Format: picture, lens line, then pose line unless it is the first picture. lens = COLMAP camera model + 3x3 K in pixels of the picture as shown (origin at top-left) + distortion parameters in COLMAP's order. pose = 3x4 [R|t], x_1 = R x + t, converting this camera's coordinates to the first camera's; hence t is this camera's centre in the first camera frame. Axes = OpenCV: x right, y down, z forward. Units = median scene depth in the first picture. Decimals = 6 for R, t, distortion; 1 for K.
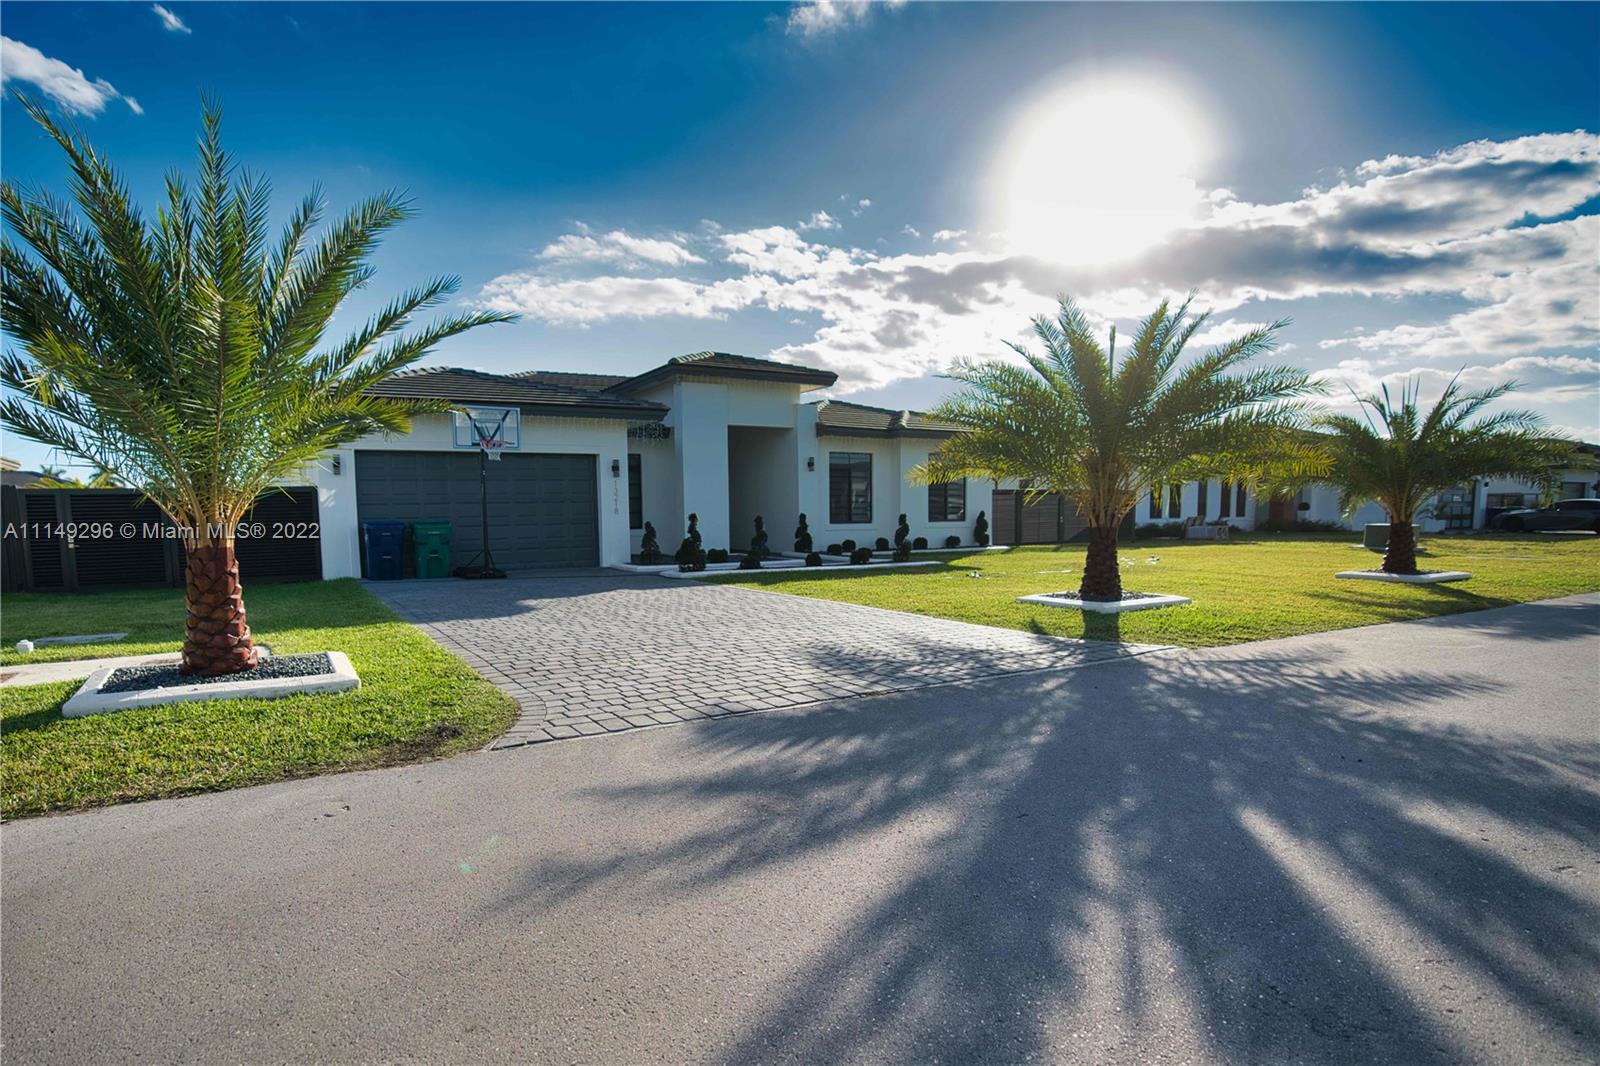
lens RADIAL K [[739.9, 0, 800.0], [0, 739.9, 533.0], [0, 0, 1]] dist [-0.069621, 0.028339]
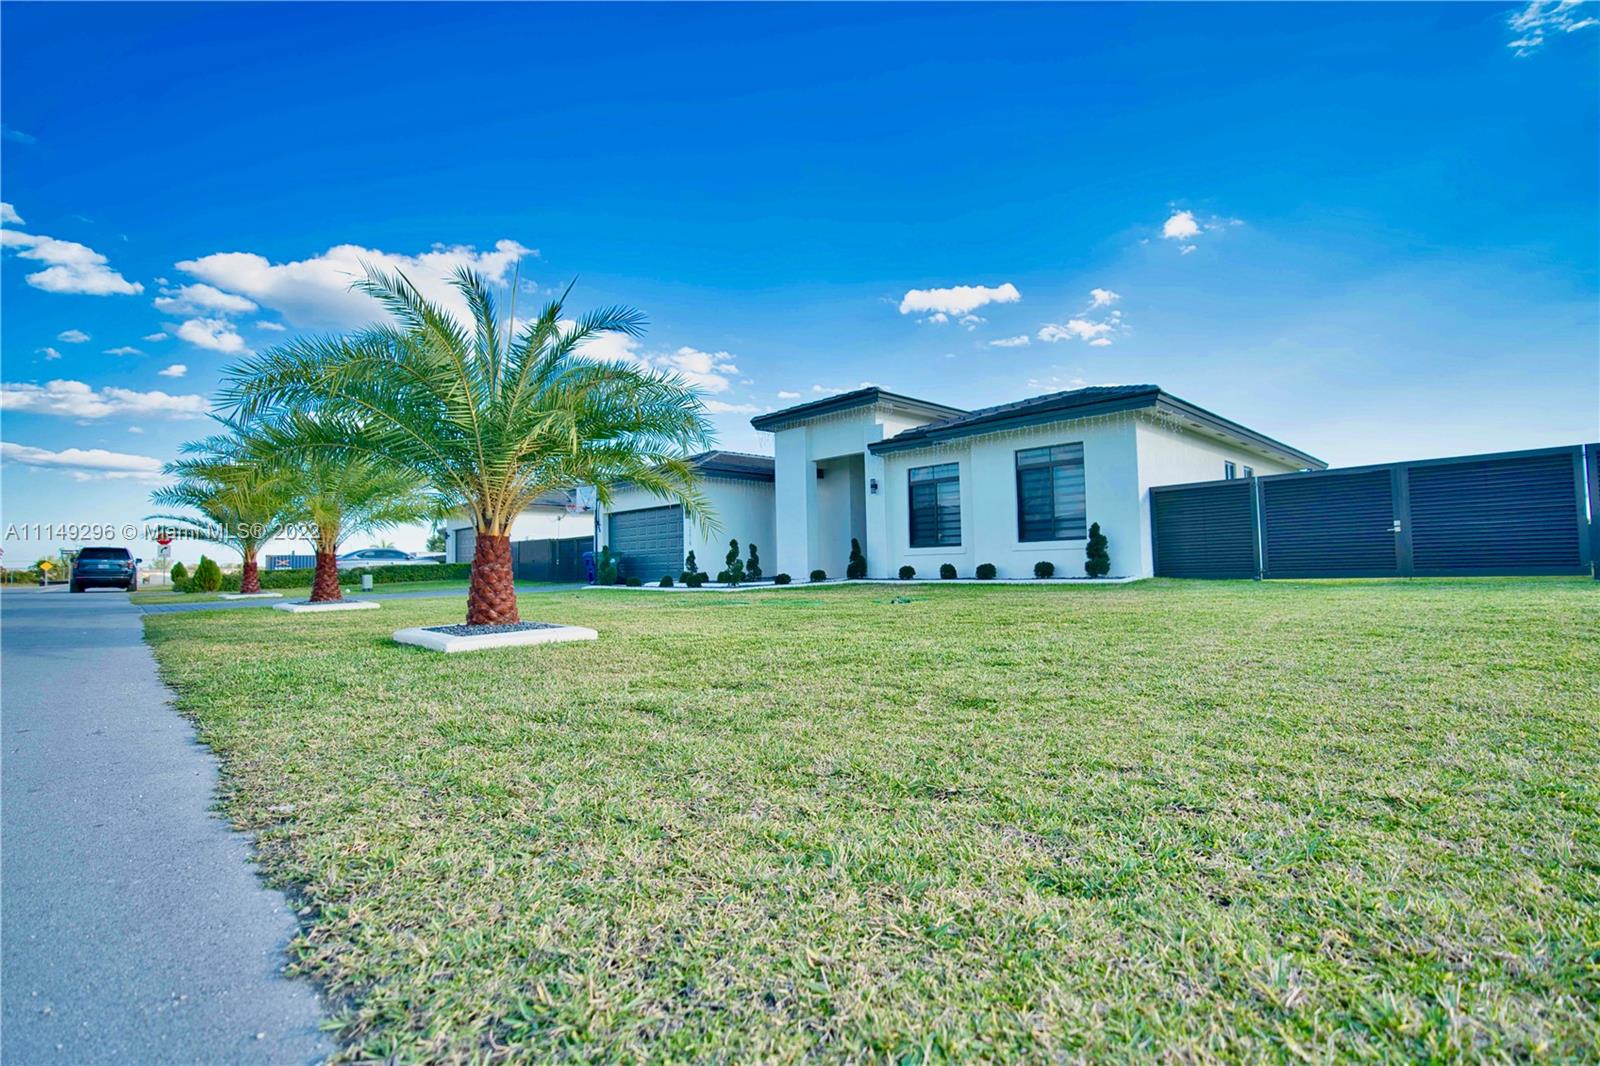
lens RADIAL K [[739.9, 0, 800.0], [0, 739.9, 533.0], [0, 0, 1]] dist [-0.069621, 0.028339]
pose [[0.241420, -0.018677, -0.970241, 0.938398], [0.014042, 0.999777, -0.015752, -0.018365], [0.970319, -0.009821, 0.241629, 0.674698]]
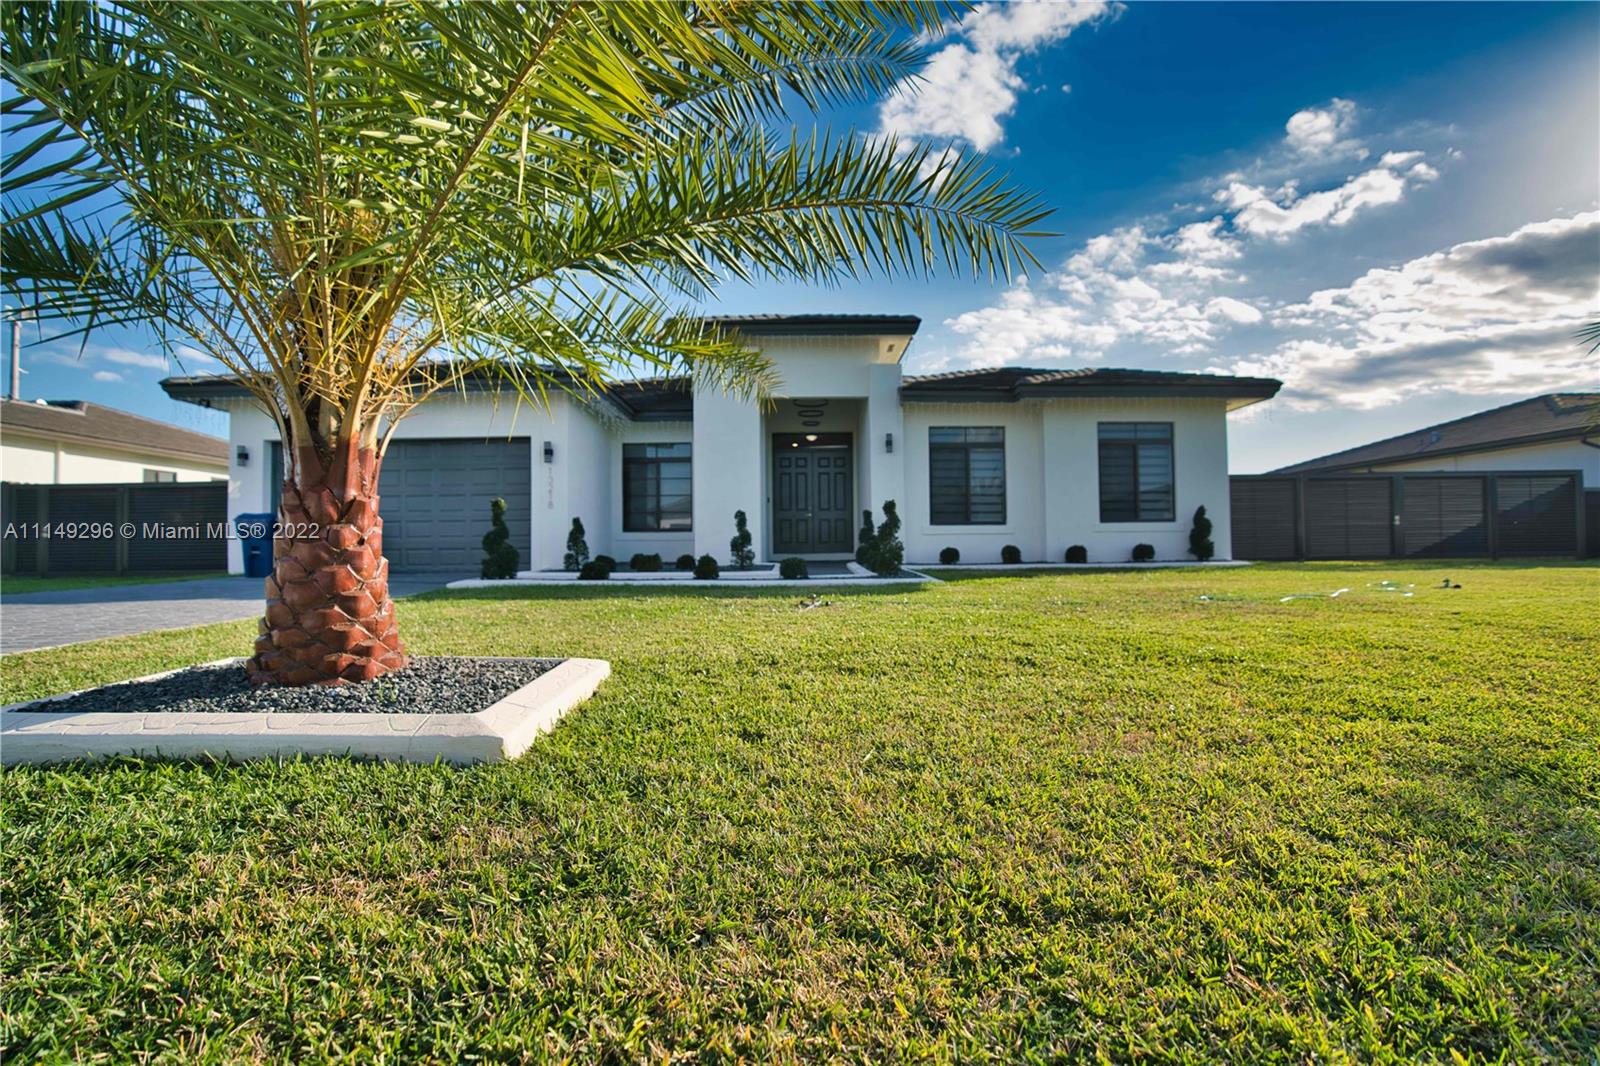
lens RADIAL K [[739.9, 0, 800.0], [0, 739.9, 533.0], [0, 0, 1]] dist [-0.069621, 0.028339]
pose [[0.866857, 0.012171, -0.498408, 0.302244], [-0.016822, 0.999847, -0.004842, 0.002011], [0.498273, 0.012582, 0.866929, 0.309521]]
